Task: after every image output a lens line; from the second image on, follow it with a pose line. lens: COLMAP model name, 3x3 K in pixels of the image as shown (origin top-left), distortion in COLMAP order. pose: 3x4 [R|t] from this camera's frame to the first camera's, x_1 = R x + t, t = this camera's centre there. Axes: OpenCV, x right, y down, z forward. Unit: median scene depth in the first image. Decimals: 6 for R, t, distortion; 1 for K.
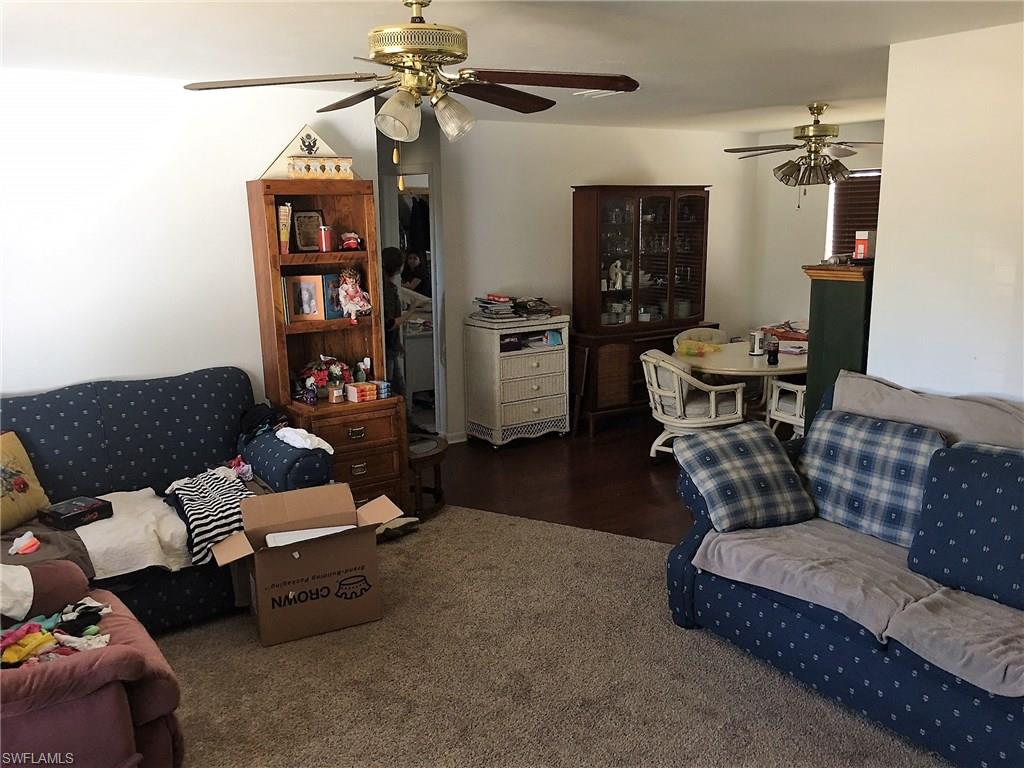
lens RADIAL K [[862.0, 0, 503.6], [0, 862.0, 390.4], [0, 0, 1]] dist [0.042614, -0.010456]
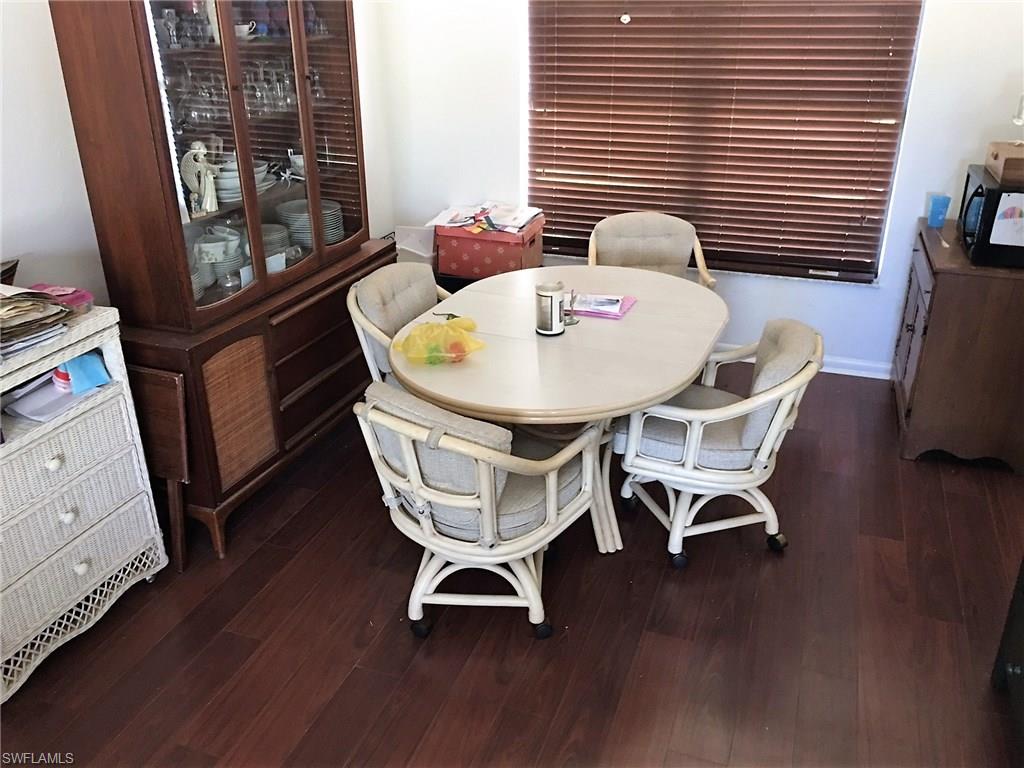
lens RADIAL K [[882.2, 0, 527.1], [0, 882.2, 384.6], [0, 0, 1]] dist [0.005389, -0.001965]
pose [[0.804097, -0.233434, 0.546751, 0.001101], [0.111744, 0.962639, 0.246656, -0.201468], [-0.583902, -0.137239, 0.800140, 0.887388]]
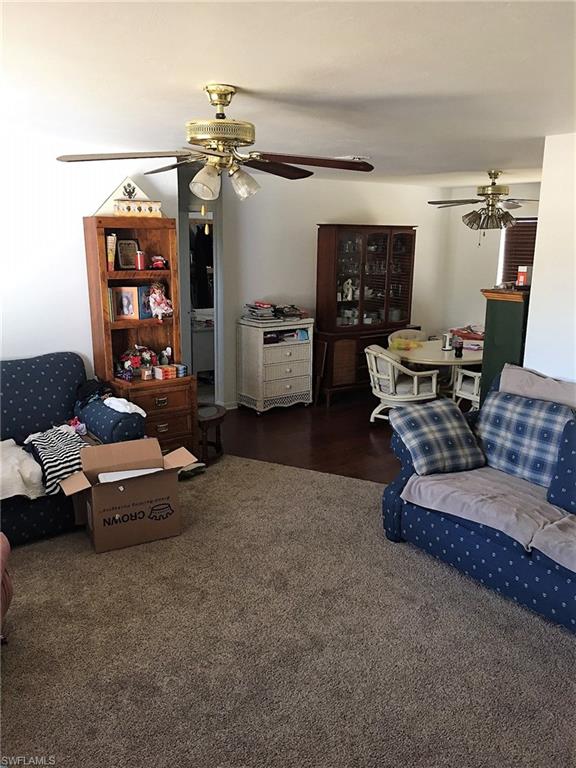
lens RADIAL K [[646.5, 0, 288.0], [0, 646.5, 384.0], [0, 0, 1]] dist [0.042614, -0.010456]
pose [[0.998761, 0.017336, 0.046641, -0.017293], [-0.018343, 0.999606, 0.021243, -0.005397], [-0.046254, -0.022072, 0.998686, -0.048978]]
